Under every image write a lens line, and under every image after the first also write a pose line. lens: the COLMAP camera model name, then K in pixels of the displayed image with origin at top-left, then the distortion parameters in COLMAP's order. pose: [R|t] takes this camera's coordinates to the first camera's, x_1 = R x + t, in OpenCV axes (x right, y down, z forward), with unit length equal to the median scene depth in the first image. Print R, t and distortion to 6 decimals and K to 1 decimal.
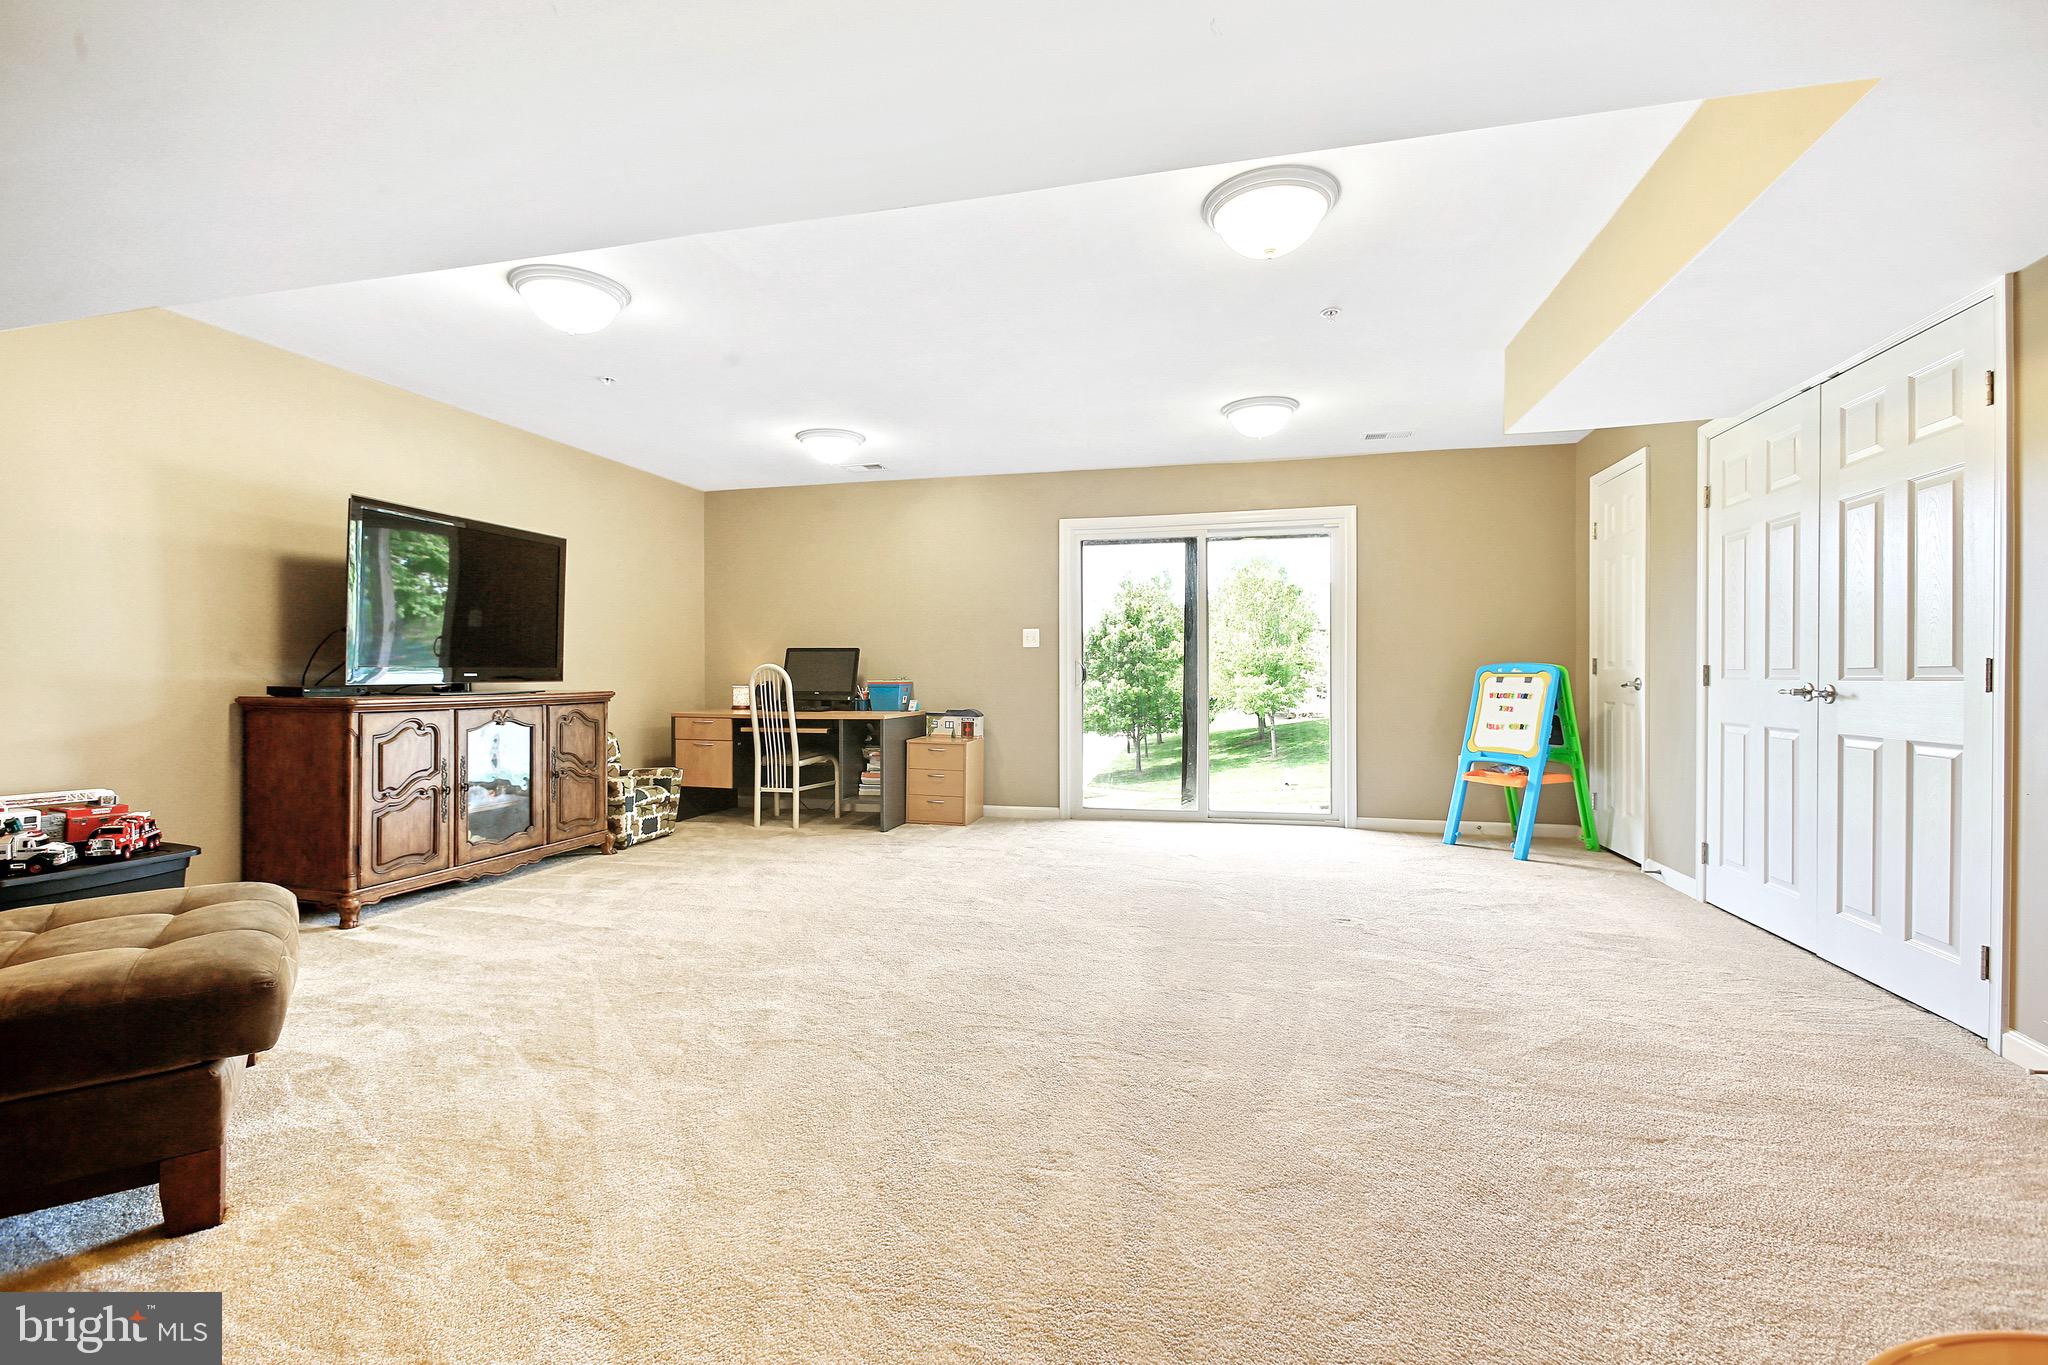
lens RADIAL K [[900.6, 0, 1024.0], [0, 900.6, 682.5], [0, 0, 1]] dist [0.001605, -0.000175]
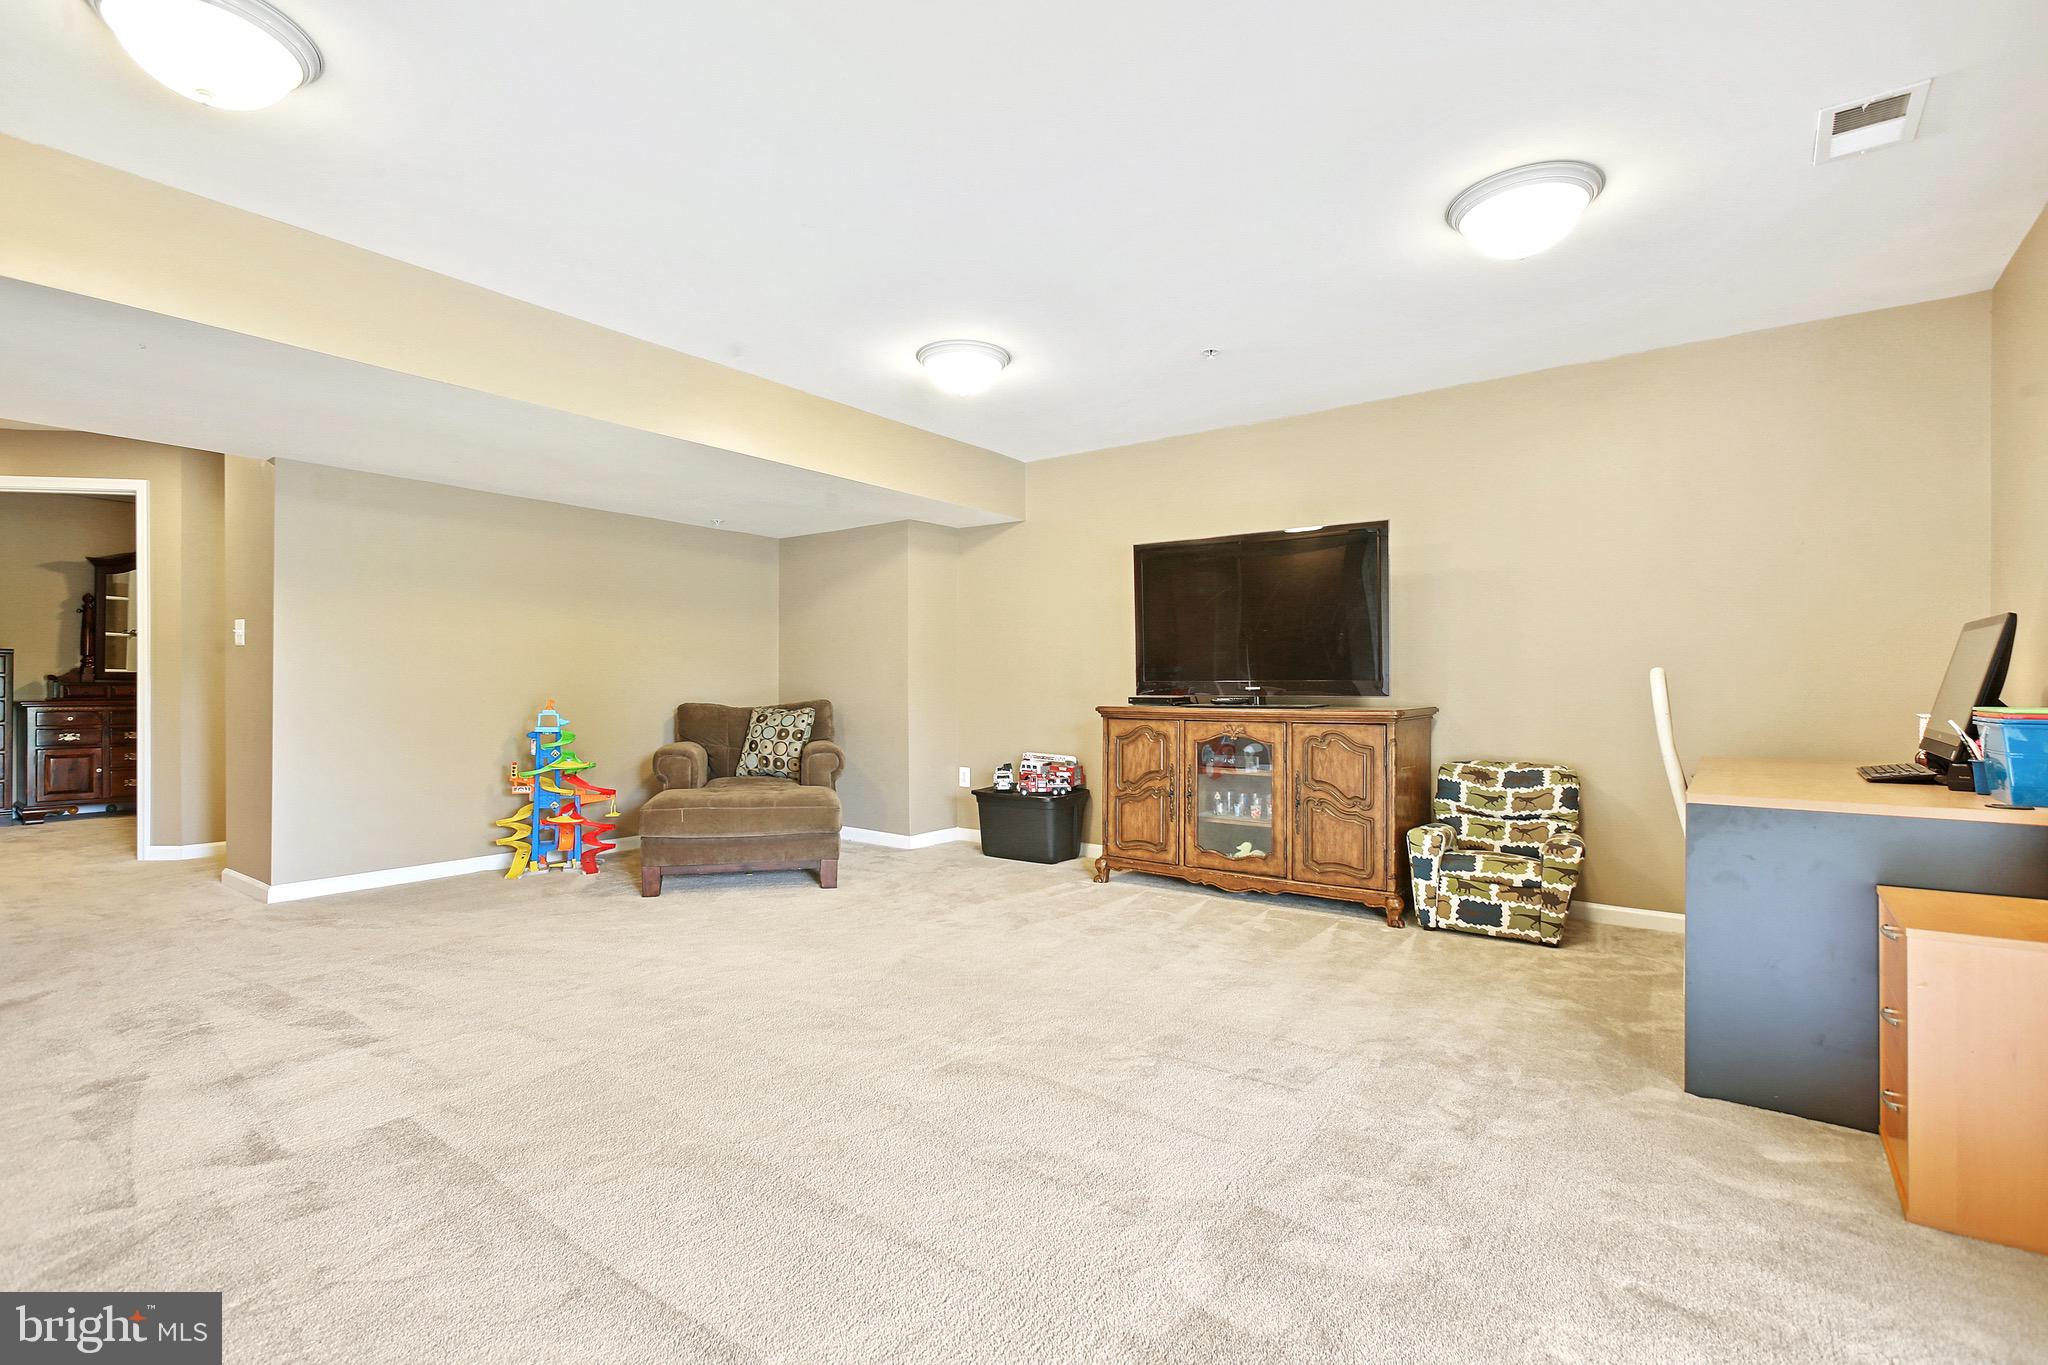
lens RADIAL K [[900.6, 0, 1024.0], [0, 900.6, 682.5], [0, 0, 1]] dist [0.001605, -0.000175]
pose [[-0.420476, -0.004908, -0.907291, 0.371074], [-0.002107, 0.999988, -0.004433, -0.009924], [0.907301, 0.000048, -0.420481, 1.077175]]
